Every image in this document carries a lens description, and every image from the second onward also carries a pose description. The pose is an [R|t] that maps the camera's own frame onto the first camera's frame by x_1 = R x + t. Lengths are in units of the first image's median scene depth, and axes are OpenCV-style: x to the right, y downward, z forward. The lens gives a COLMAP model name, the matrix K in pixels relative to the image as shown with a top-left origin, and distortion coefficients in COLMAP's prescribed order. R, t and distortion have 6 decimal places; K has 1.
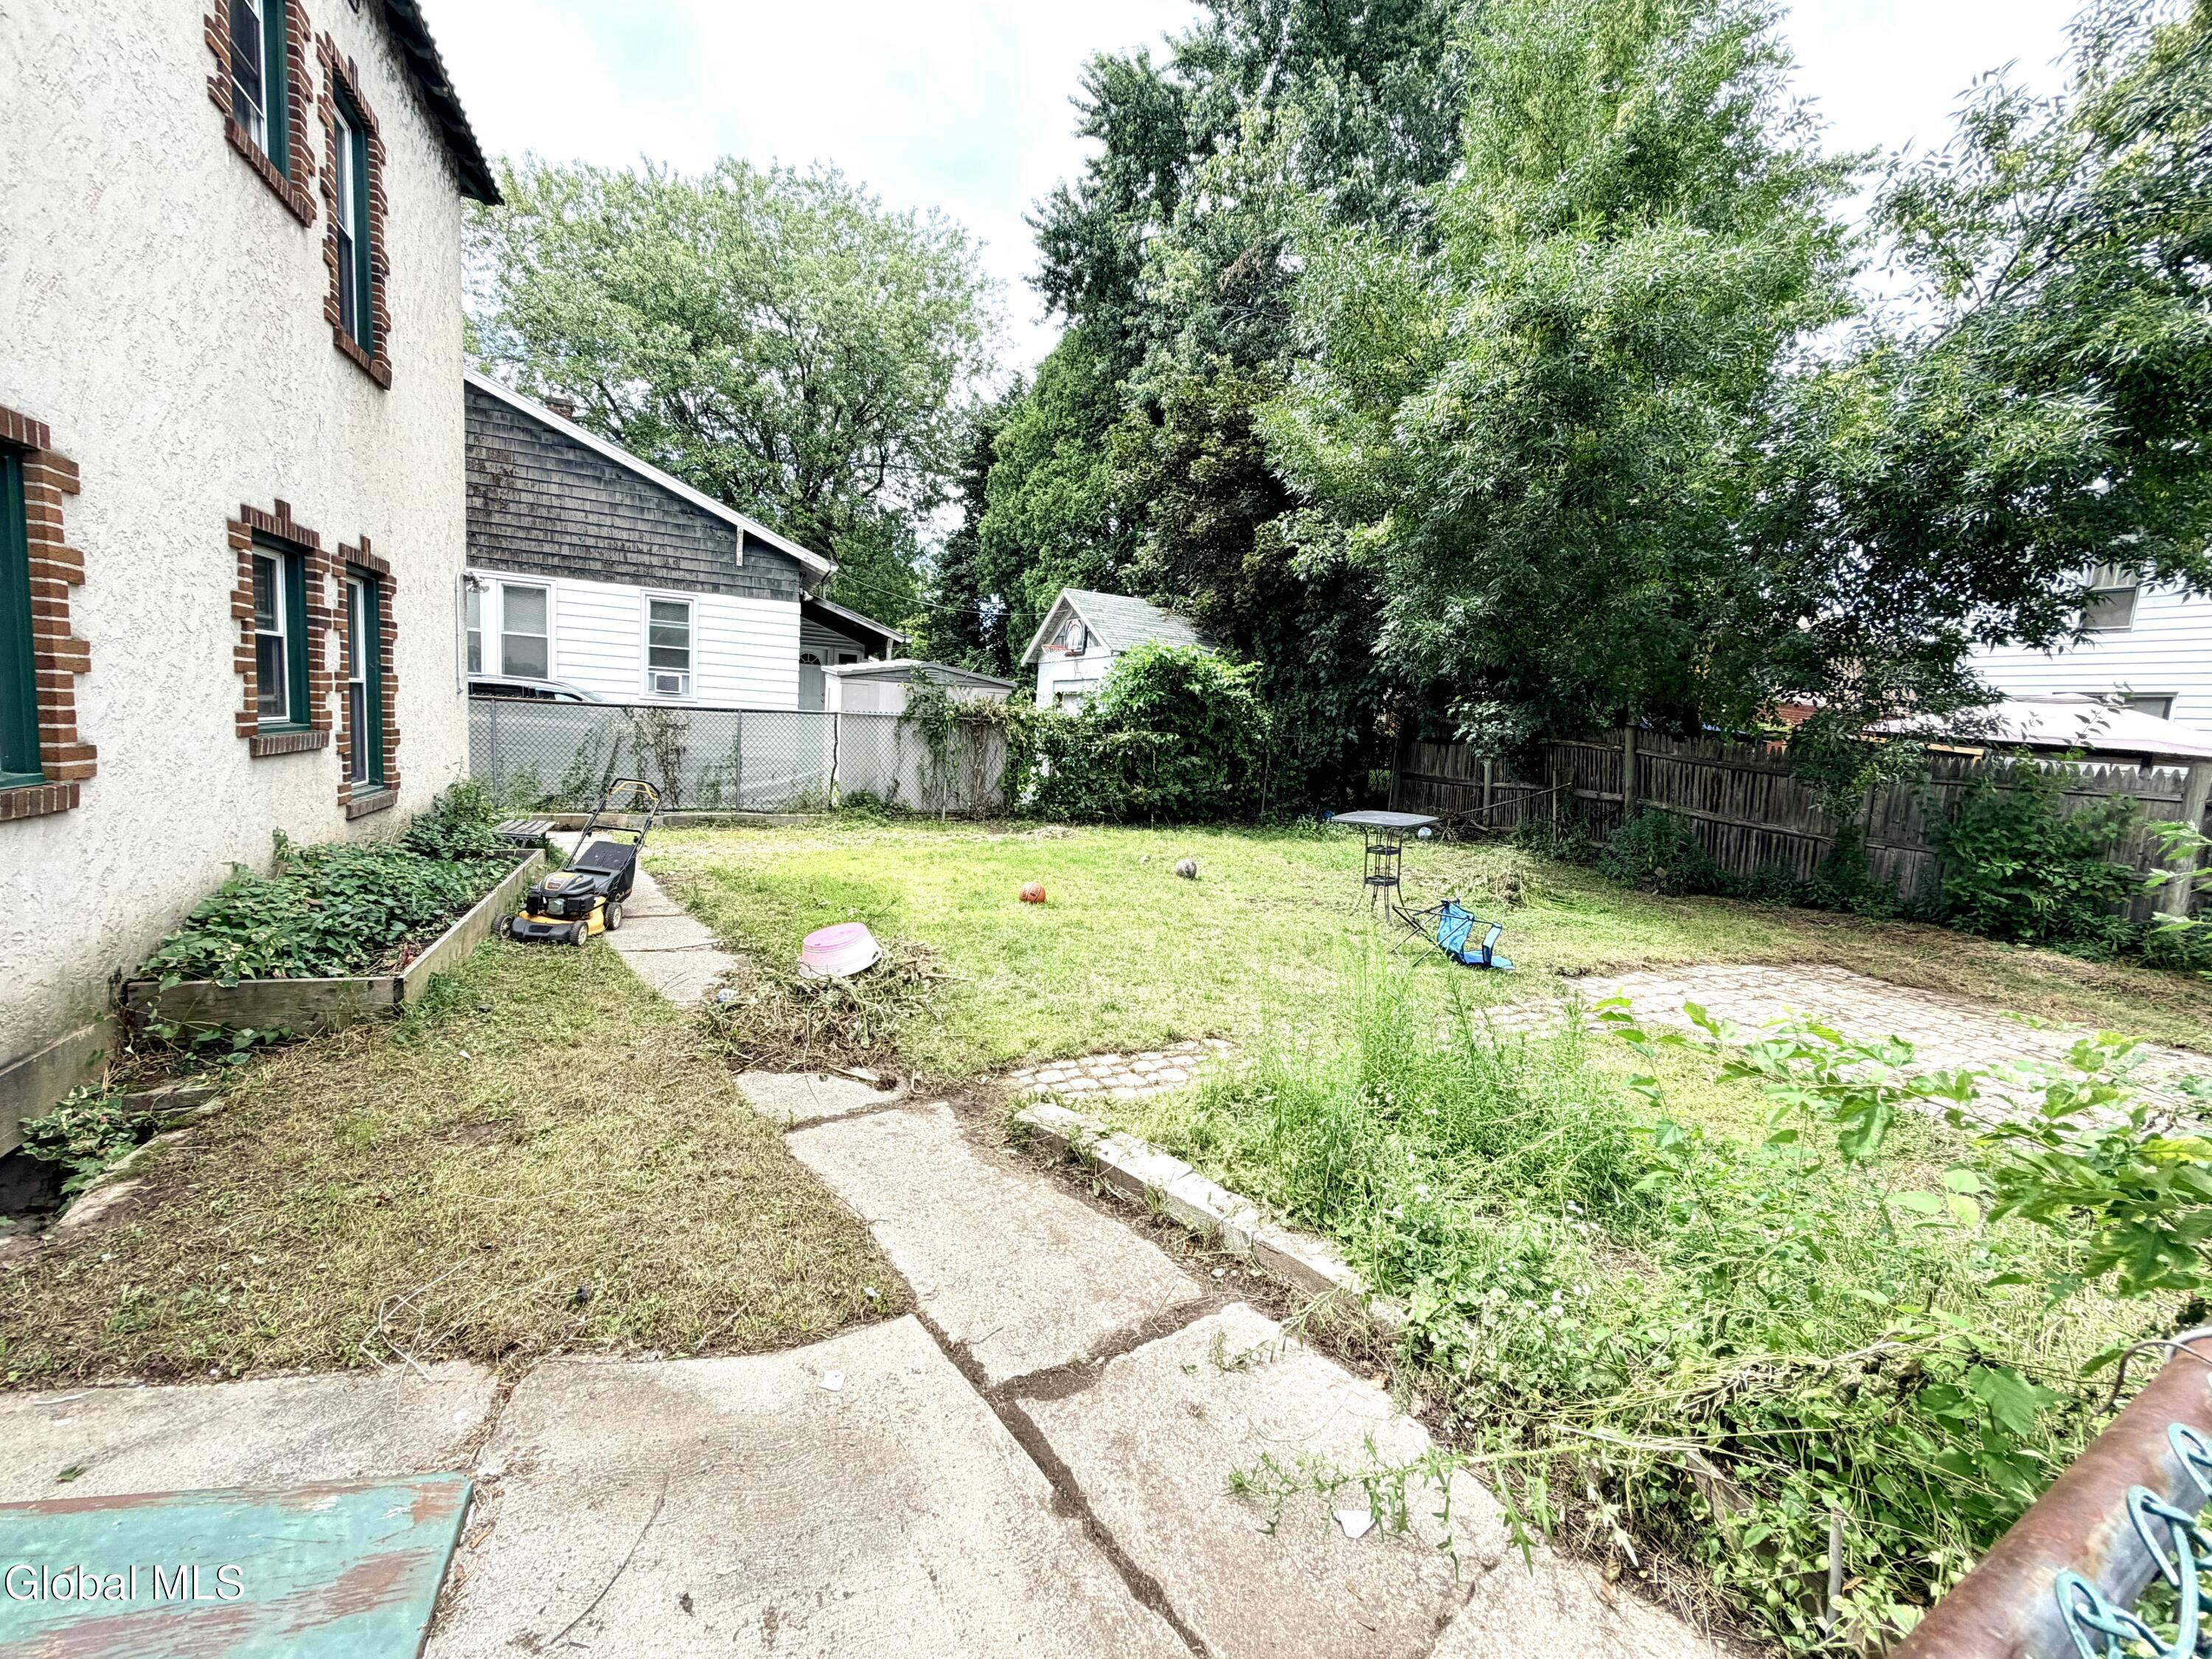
lens RADIAL K [[886.3, 0, 1094.1], [0, 886.3, 827.4], [0, 0, 1]] dist [-0.002614, 0.000120]
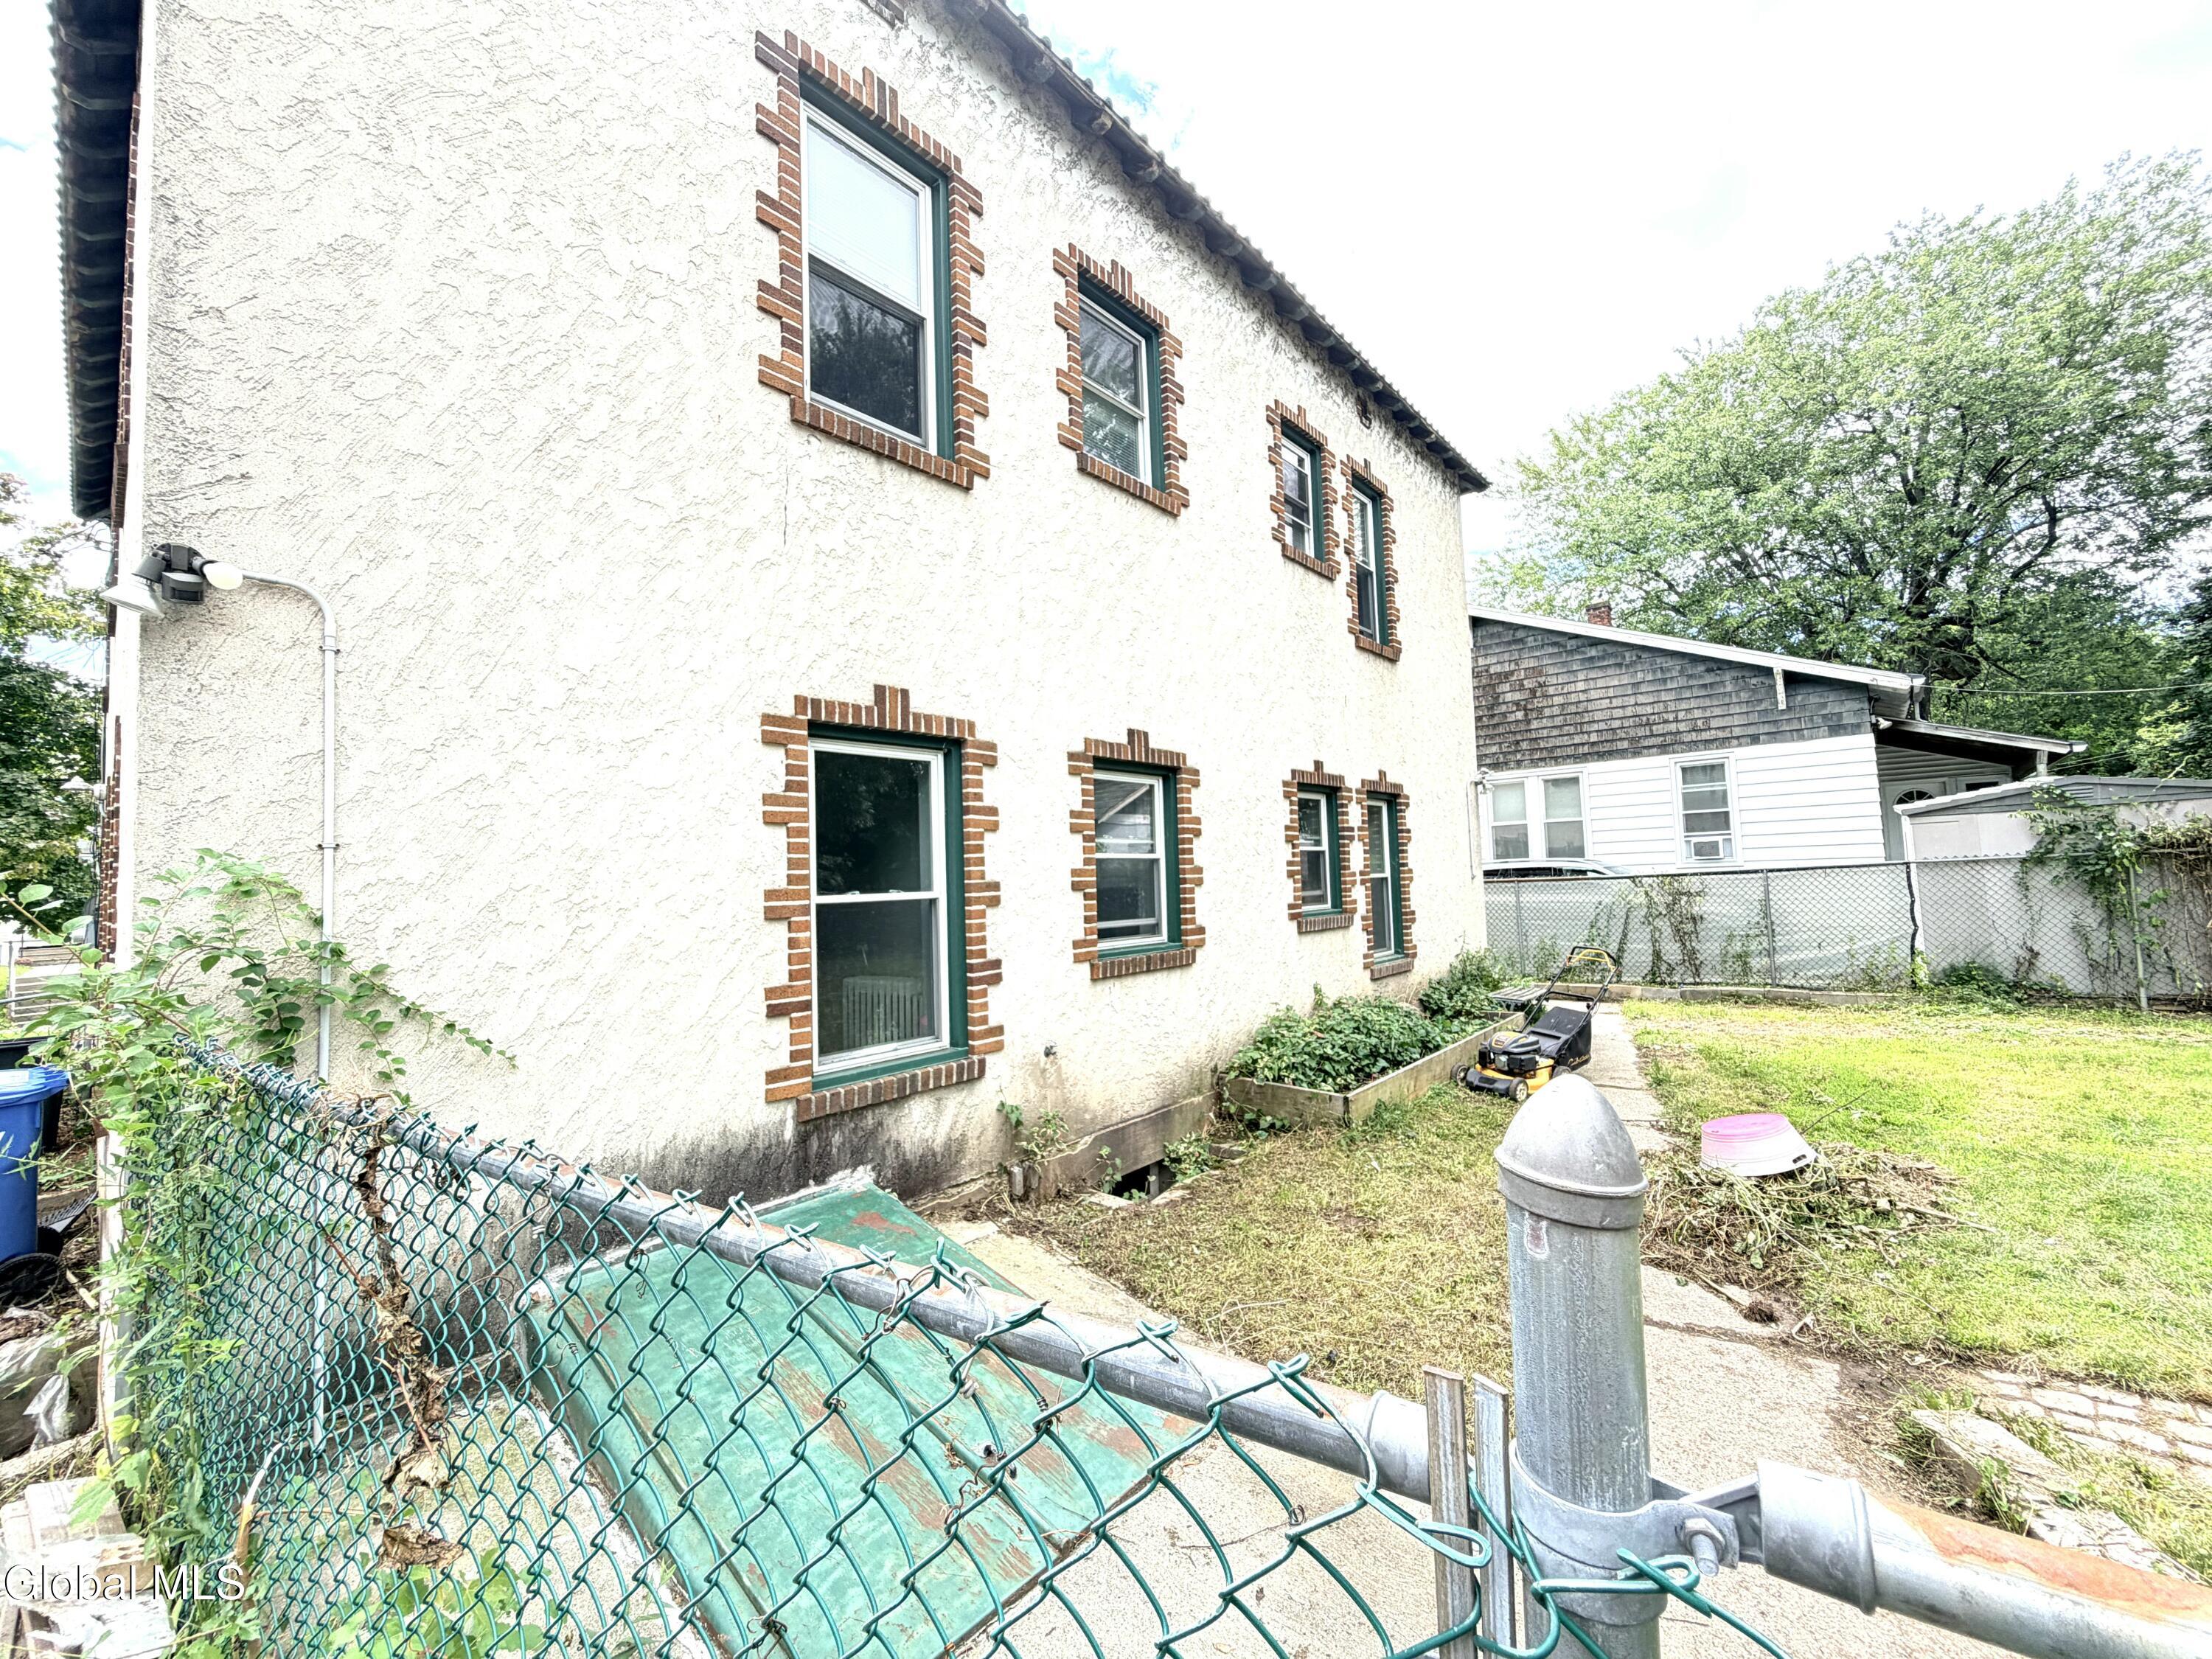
lens RADIAL K [[886.3, 0, 1088.1], [0, 886.3, 824.3], [0, 0, 1]] dist [-0.002614, 0.000120]
pose [[0.415074, -0.139899, -0.898967, 0.219832], [-0.046204, 0.983590, -0.174402, 0.013773], [0.908613, 0.113926, 0.401799, 0.050644]]
